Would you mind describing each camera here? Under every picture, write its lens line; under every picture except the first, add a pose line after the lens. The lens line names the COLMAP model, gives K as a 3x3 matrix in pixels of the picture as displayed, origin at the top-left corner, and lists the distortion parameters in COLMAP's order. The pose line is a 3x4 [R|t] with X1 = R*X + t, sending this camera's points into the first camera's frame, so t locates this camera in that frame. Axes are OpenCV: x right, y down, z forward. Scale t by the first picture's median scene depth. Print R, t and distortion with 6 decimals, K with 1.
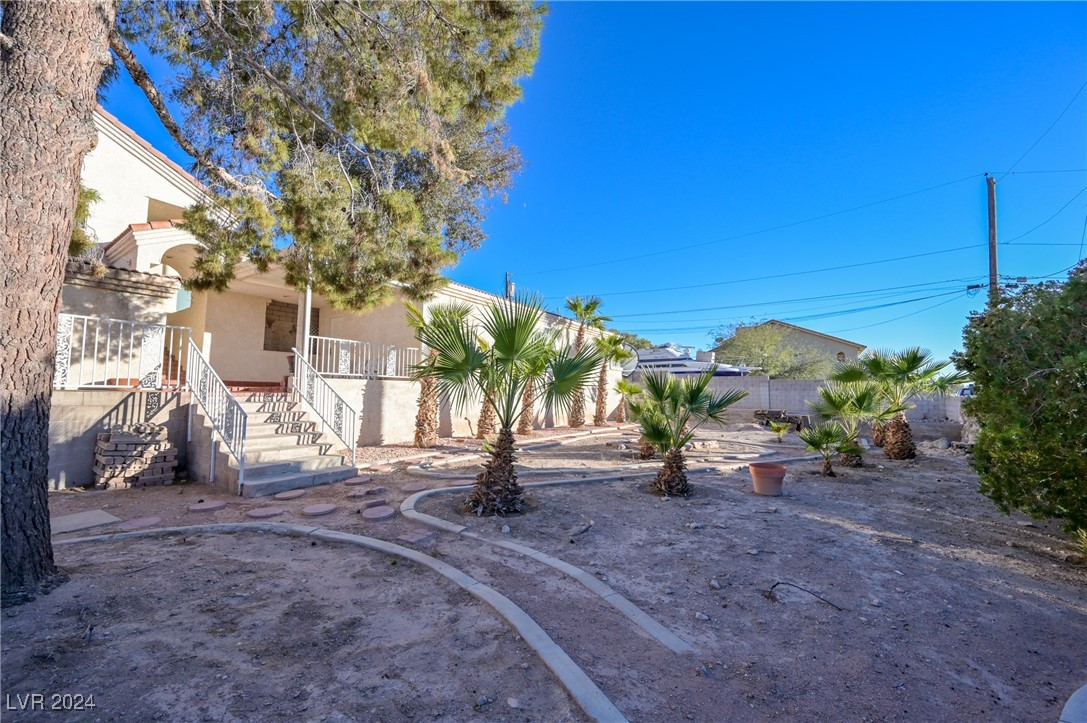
lens RADIAL K [[436.6, 0, 536.8], [0, 436.6, 362.1], [0, 0, 1]] dist [0.000539, -0.000044]
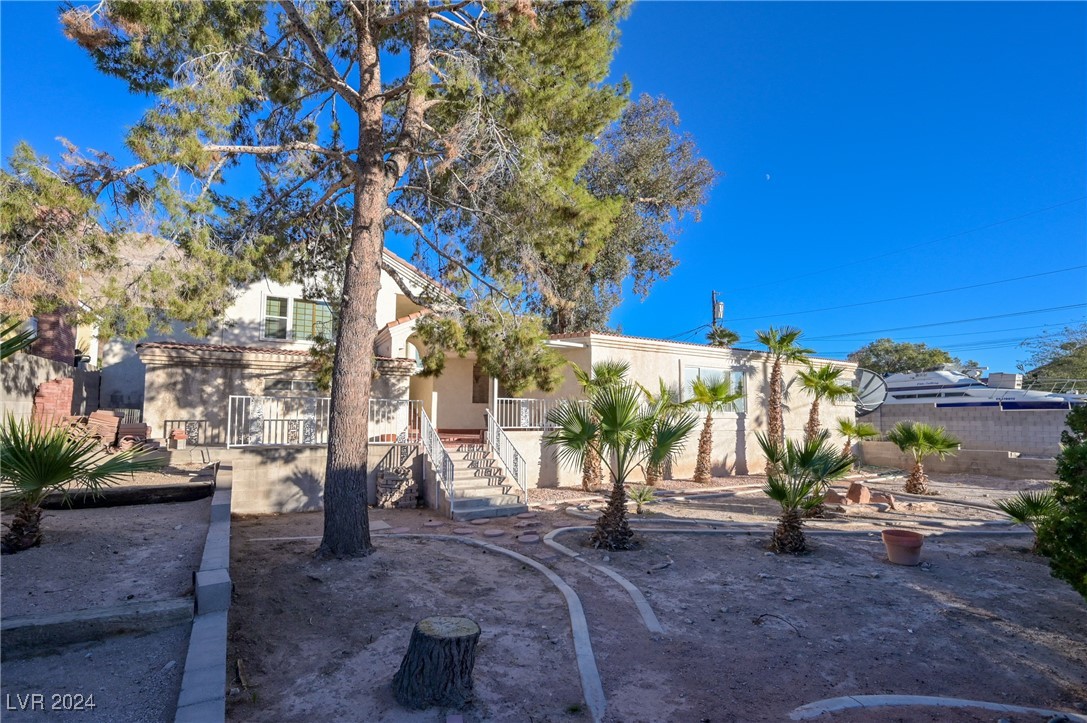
lens RADIAL K [[576.4, 0, 543.5], [0, 576.4, 361.5], [0, 0, 1]] dist [0.000714, 0.000678]
pose [[0.886166, -0.045631, -0.461116, 0.544679], [0.039304, 0.998955, -0.023322, -0.178521], [0.461699, 0.002543, 0.887033, -0.616939]]
